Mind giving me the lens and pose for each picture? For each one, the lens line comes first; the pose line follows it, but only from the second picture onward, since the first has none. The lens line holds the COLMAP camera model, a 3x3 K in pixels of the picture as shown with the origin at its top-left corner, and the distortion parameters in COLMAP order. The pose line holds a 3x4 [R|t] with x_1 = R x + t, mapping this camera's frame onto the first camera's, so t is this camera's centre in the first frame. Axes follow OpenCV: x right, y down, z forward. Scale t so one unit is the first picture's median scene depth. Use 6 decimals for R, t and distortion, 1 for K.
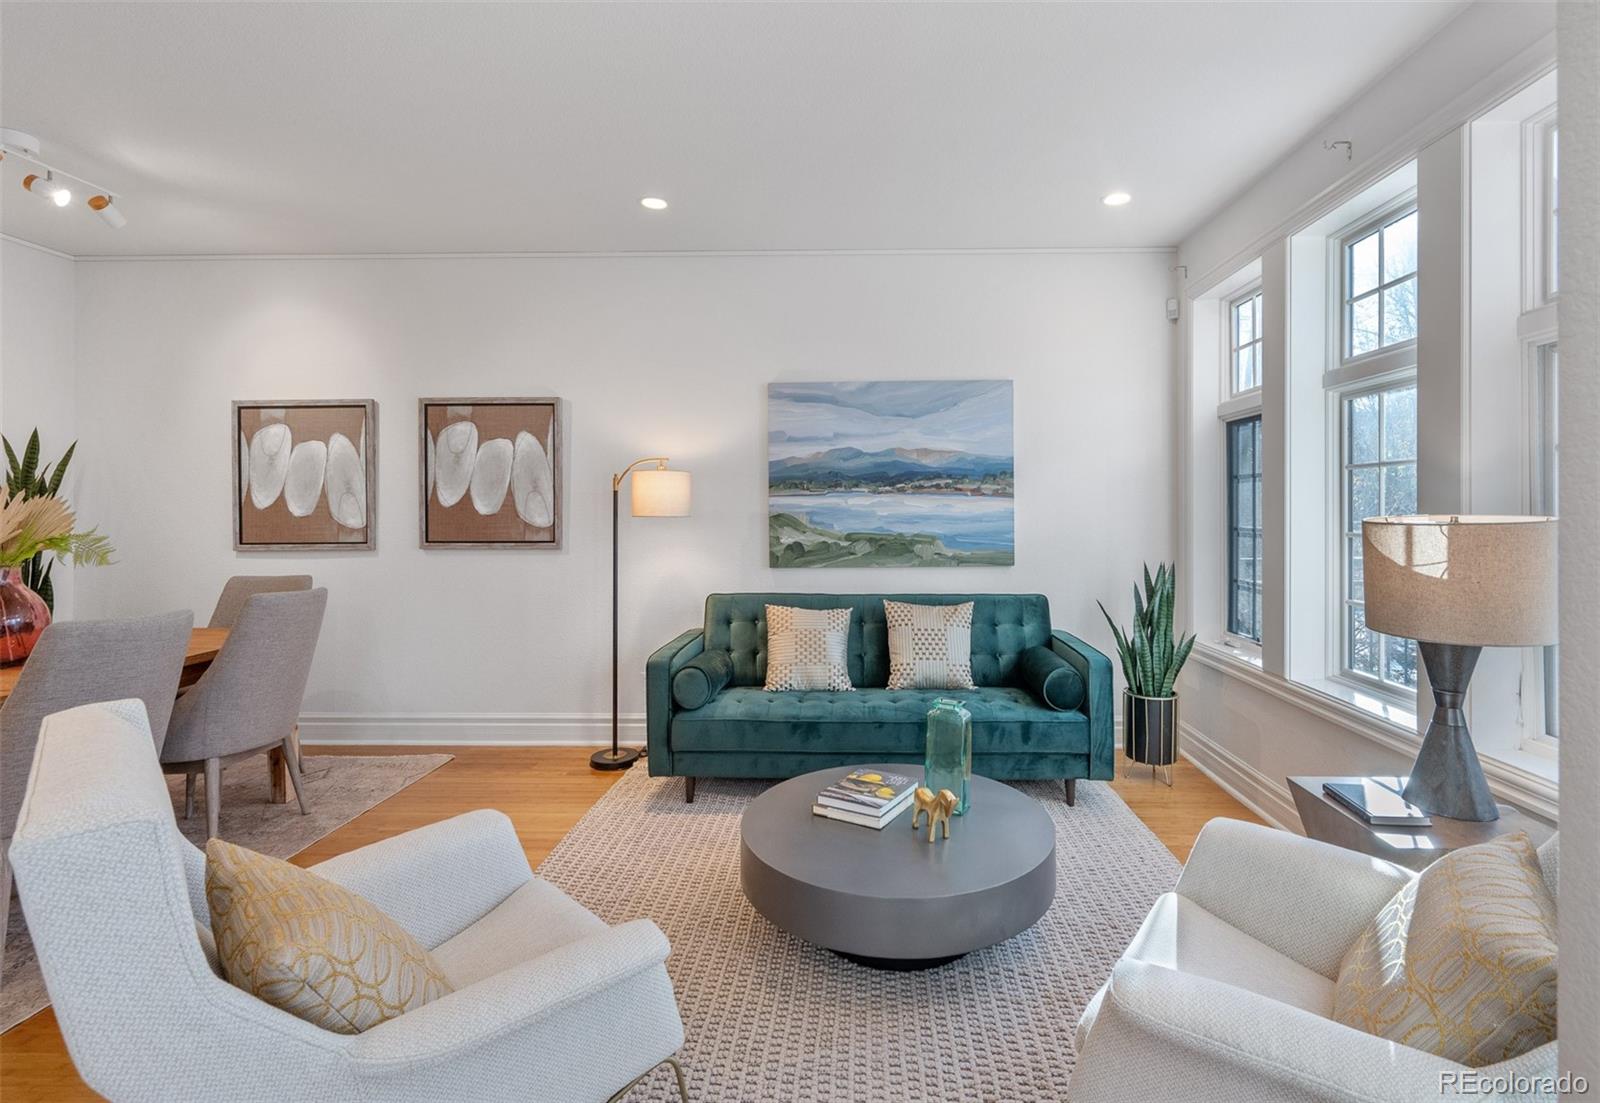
lens RADIAL K [[646.1, 0, 832.2], [0, 646.1, 510.3], [0, 0, 1]] dist [-0.003160, -0.000214]
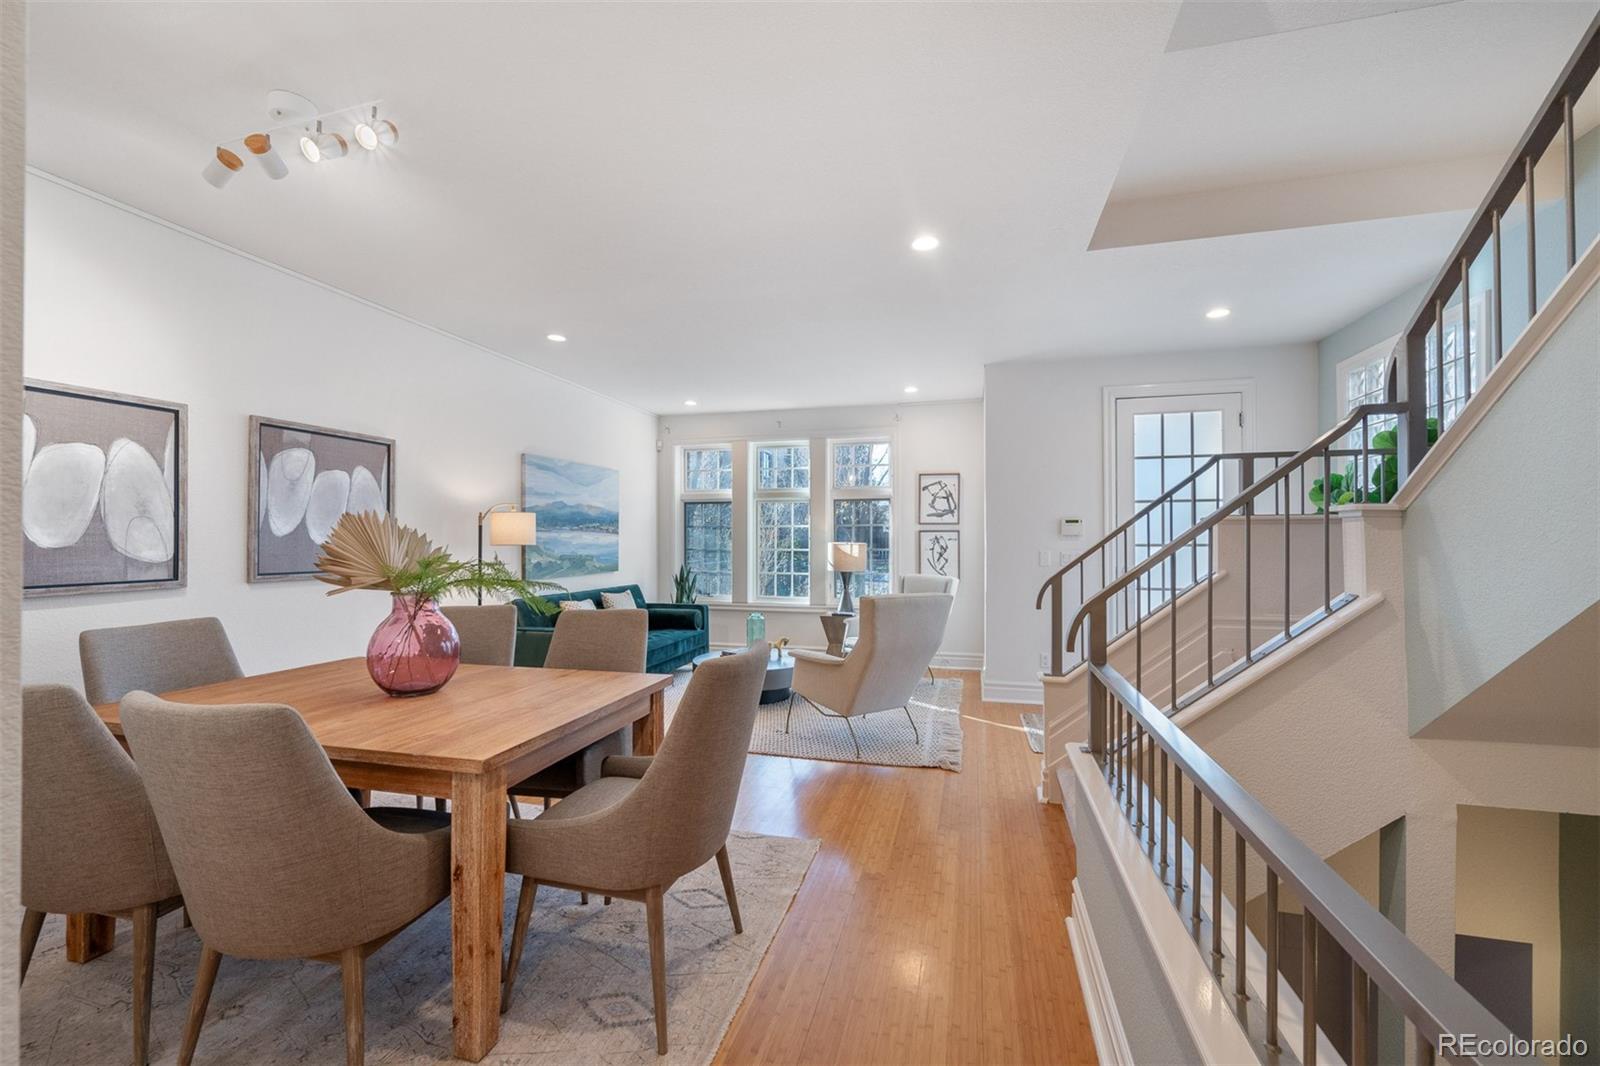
lens RADIAL K [[630.7, 0, 801.5], [0, 630.7, 540.3], [0, 0, 1]] dist [-0.001198, -0.000502]
pose [[0.249299, 0.003409, 0.968421, -1.324985], [0.005945, 0.999970, -0.005050, 0.010056], [-0.968408, 0.007016, 0.249271, 0.040657]]
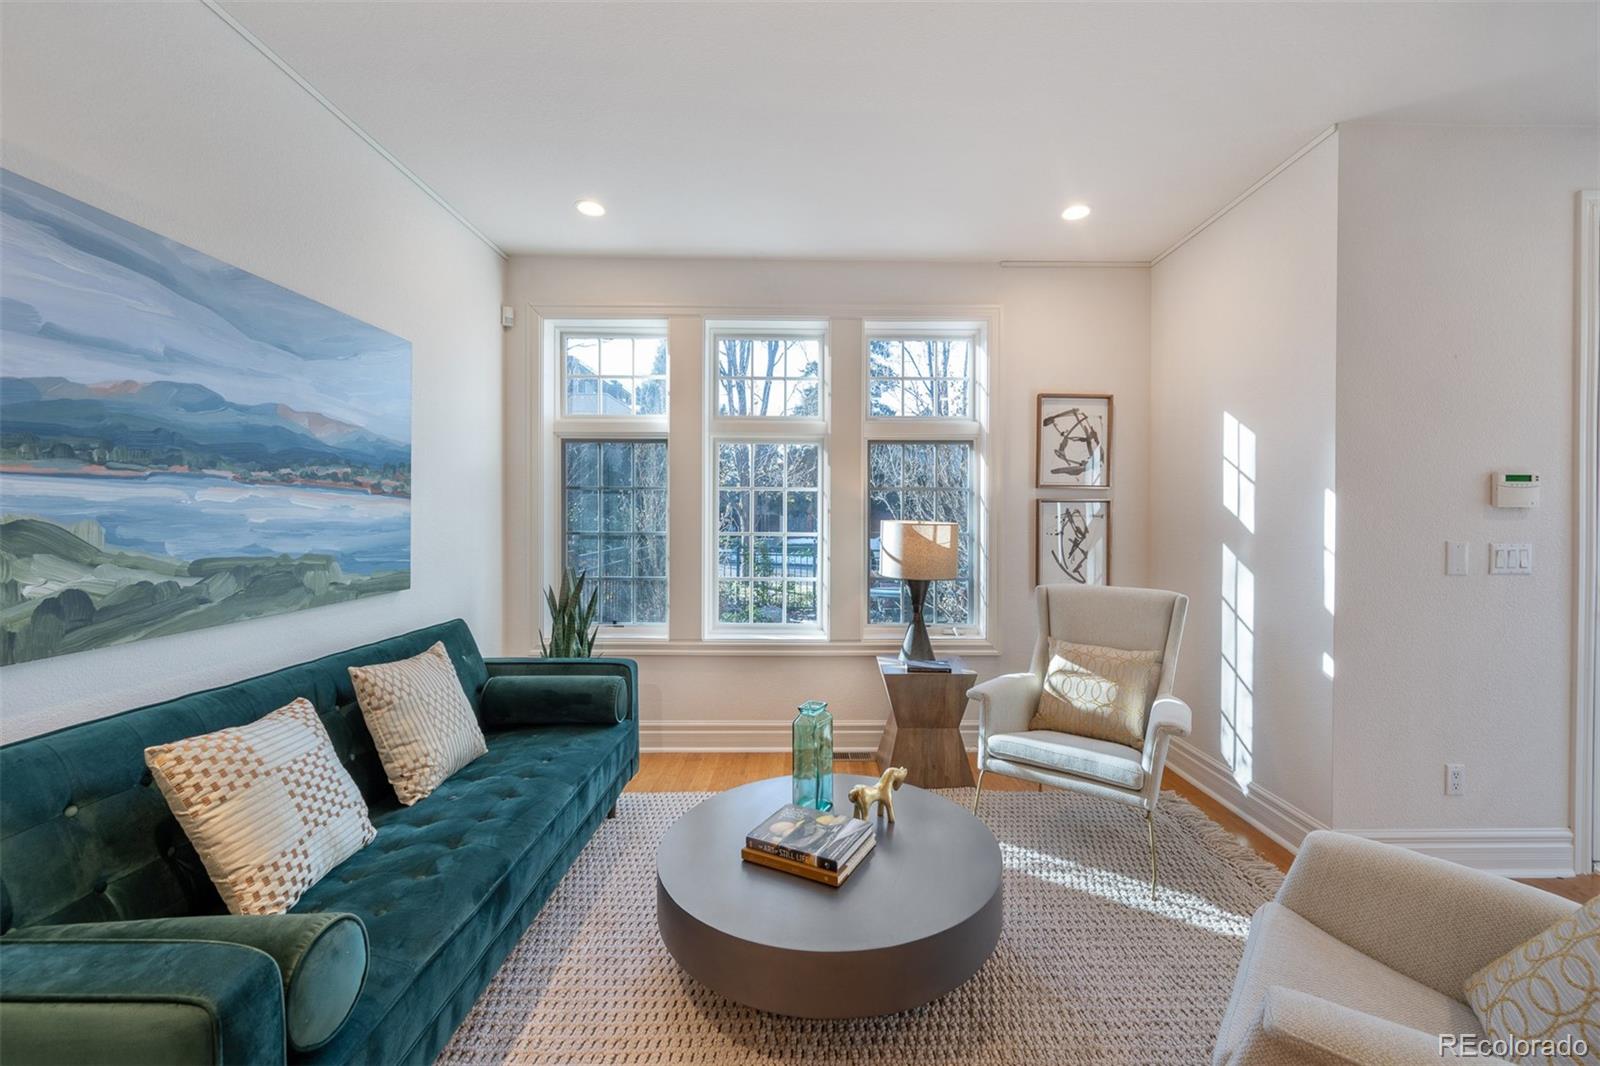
lens RADIAL K [[630.7, 0, 803.5], [0, 630.7, 524.2], [0, 0, 1]] dist [-0.001198, -0.000502]
pose [[-0.016387, -0.007252, 0.999839, -0.457758], [0.001866, 0.999972, 0.007284, 0.005576], [-0.999864, 0.001985, -0.016373, 0.546753]]
